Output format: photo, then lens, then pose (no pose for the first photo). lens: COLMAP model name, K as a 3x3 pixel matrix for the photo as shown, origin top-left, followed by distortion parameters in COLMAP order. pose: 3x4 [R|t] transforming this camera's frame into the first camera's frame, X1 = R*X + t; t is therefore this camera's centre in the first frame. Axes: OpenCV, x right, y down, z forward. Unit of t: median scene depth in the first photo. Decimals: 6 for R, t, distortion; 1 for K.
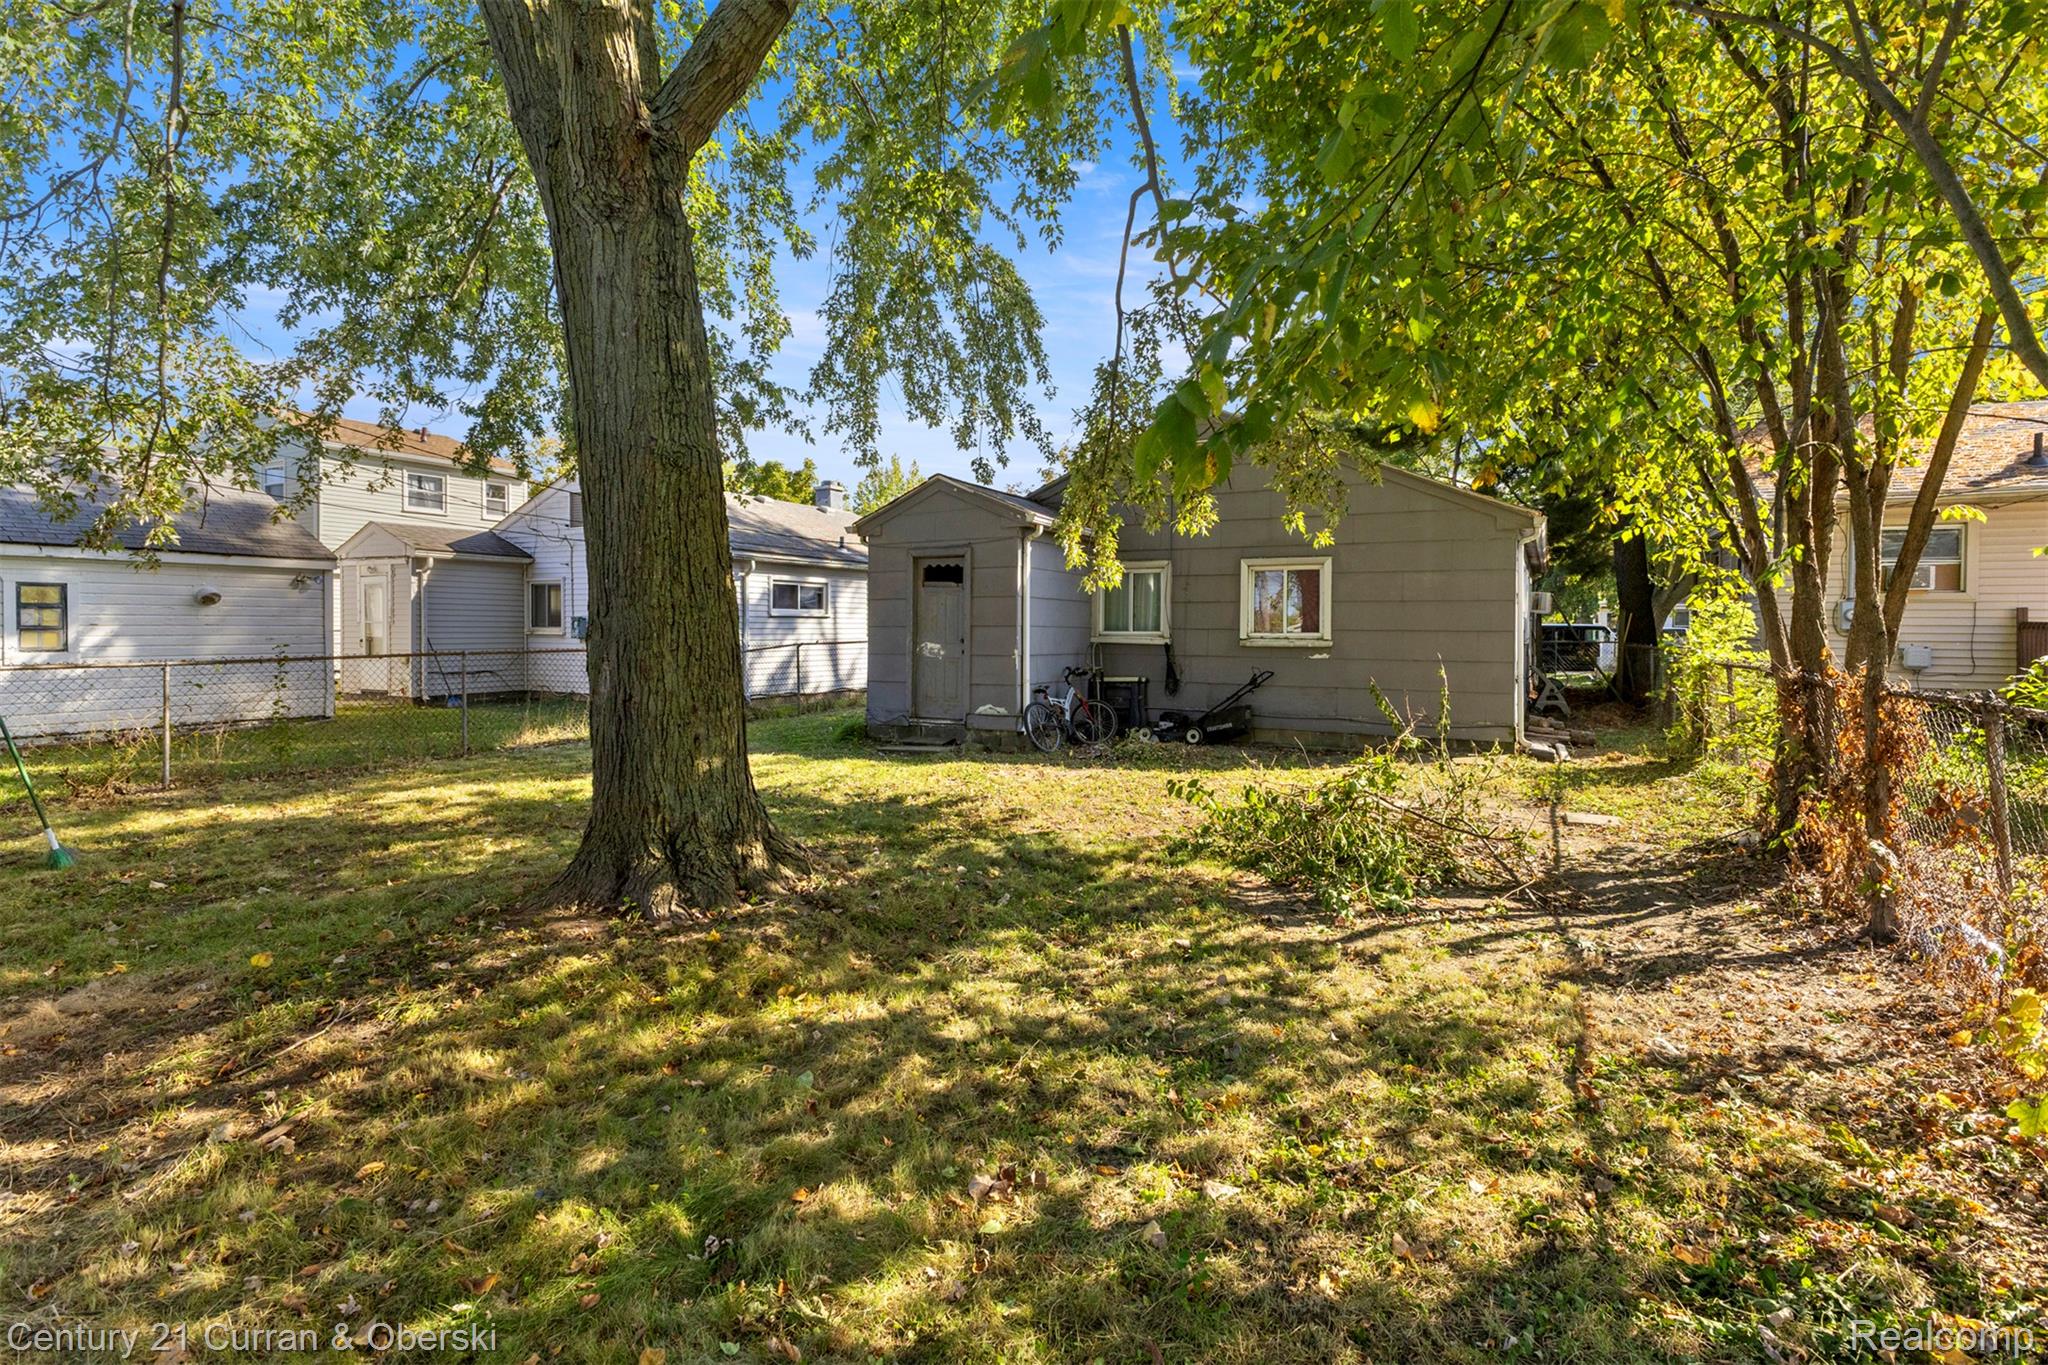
lens RADIAL K [[942.2, 0, 1015.4], [0, 942.2, 691.8], [0, 0, 1]] dist [-0.001736, -0.000453]
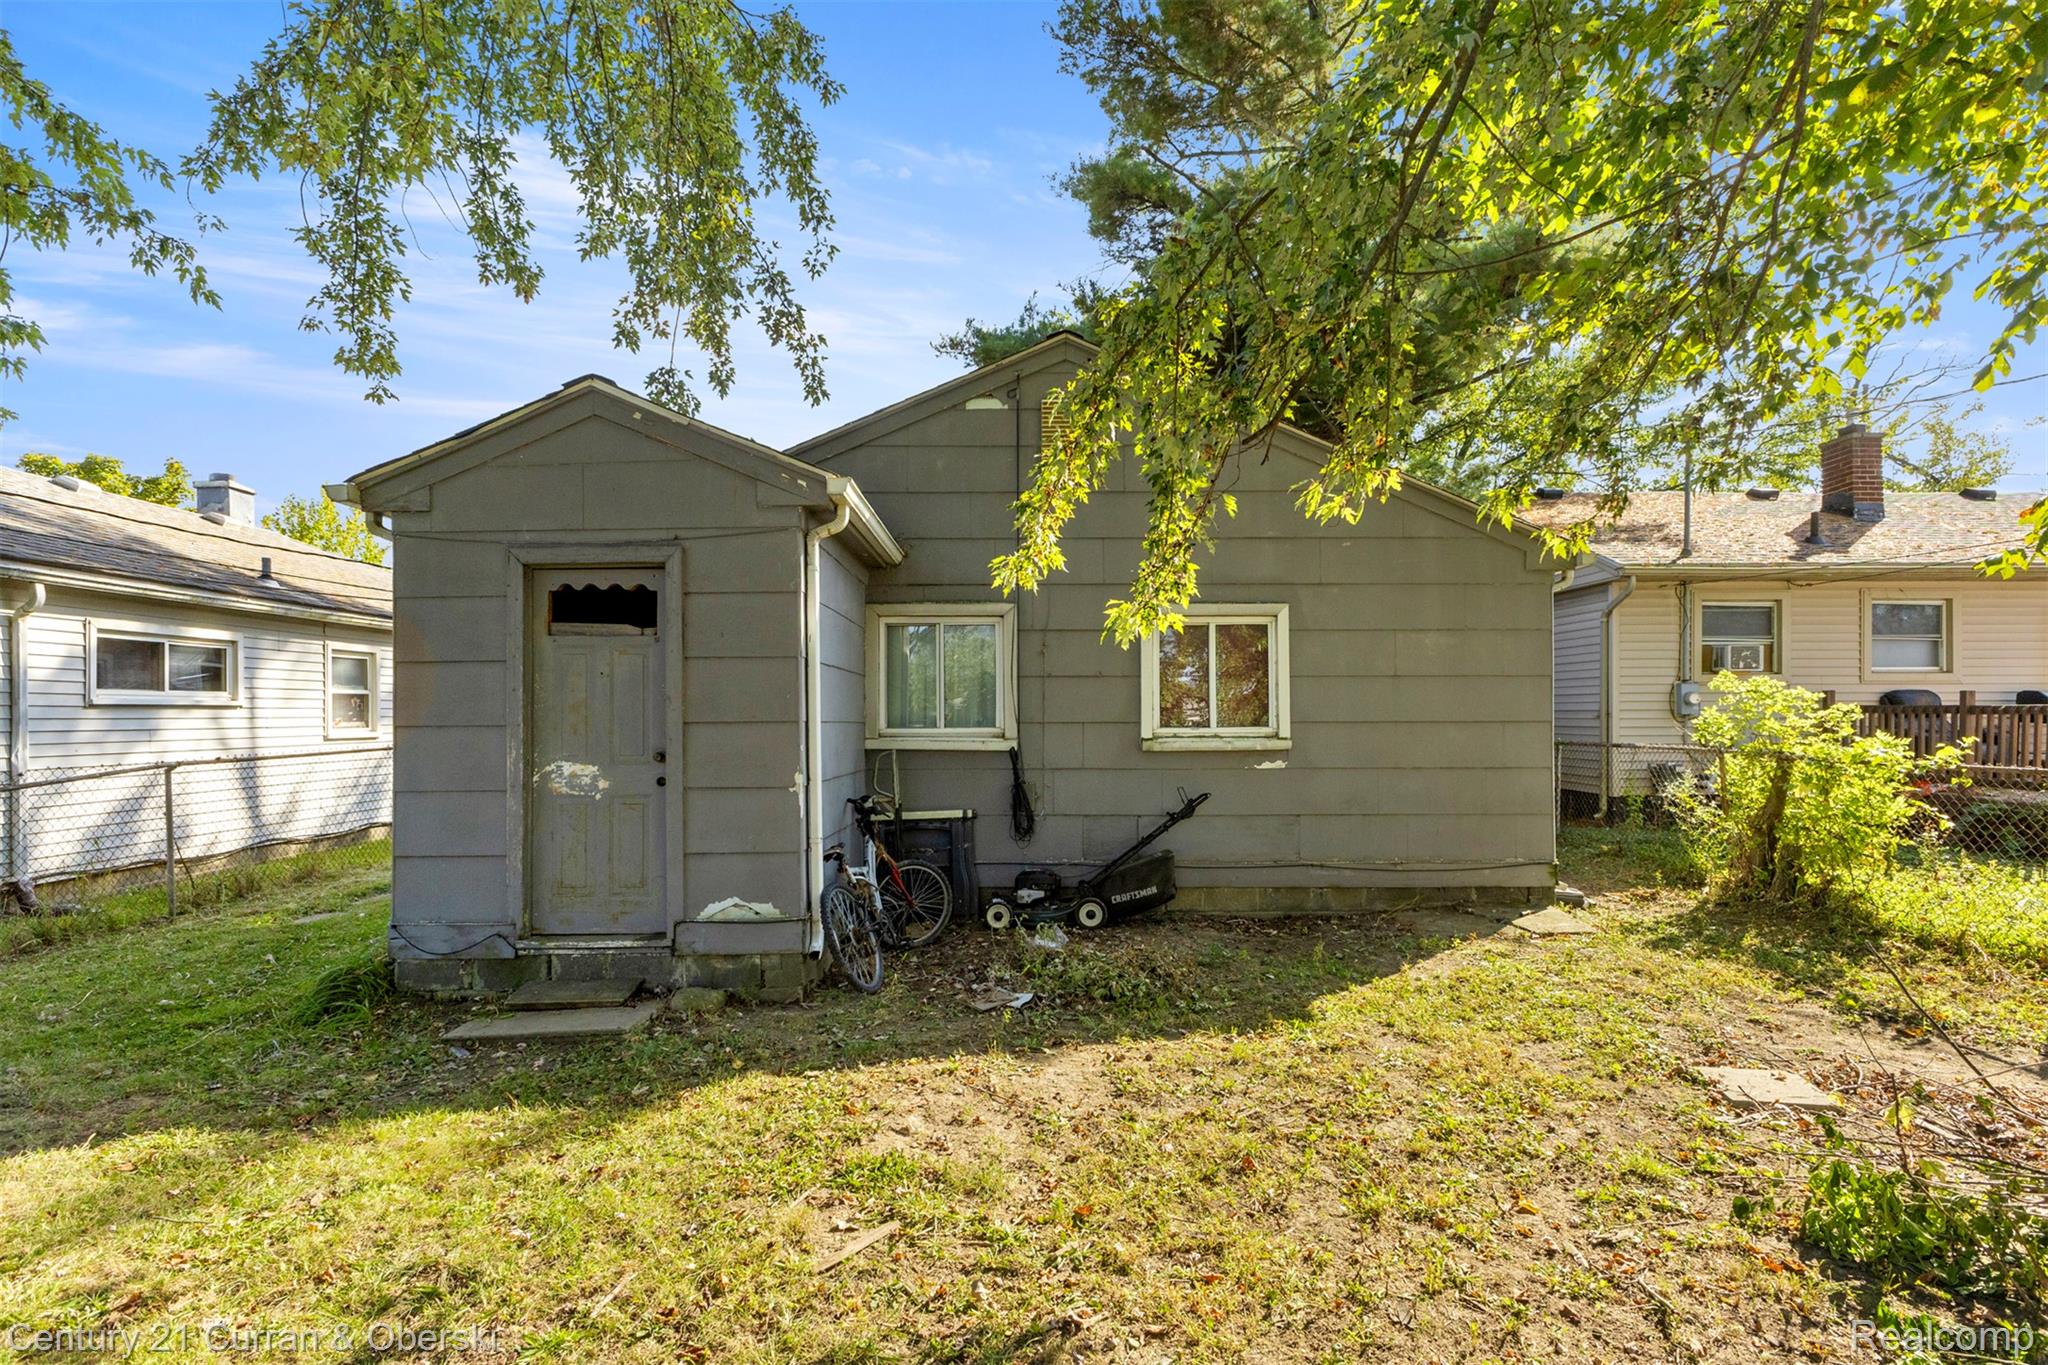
lens RADIAL K [[996.4, 0, 1033.1], [0, 996.4, 735.7], [0, 0, 1]] dist [-0.001924, -0.001758]
pose [[0.876633, -0.018504, 0.480803, -0.119678], [0.042210, 0.998365, -0.038538, -0.036304], [-0.479304, 0.054078, 0.875981, 0.475735]]
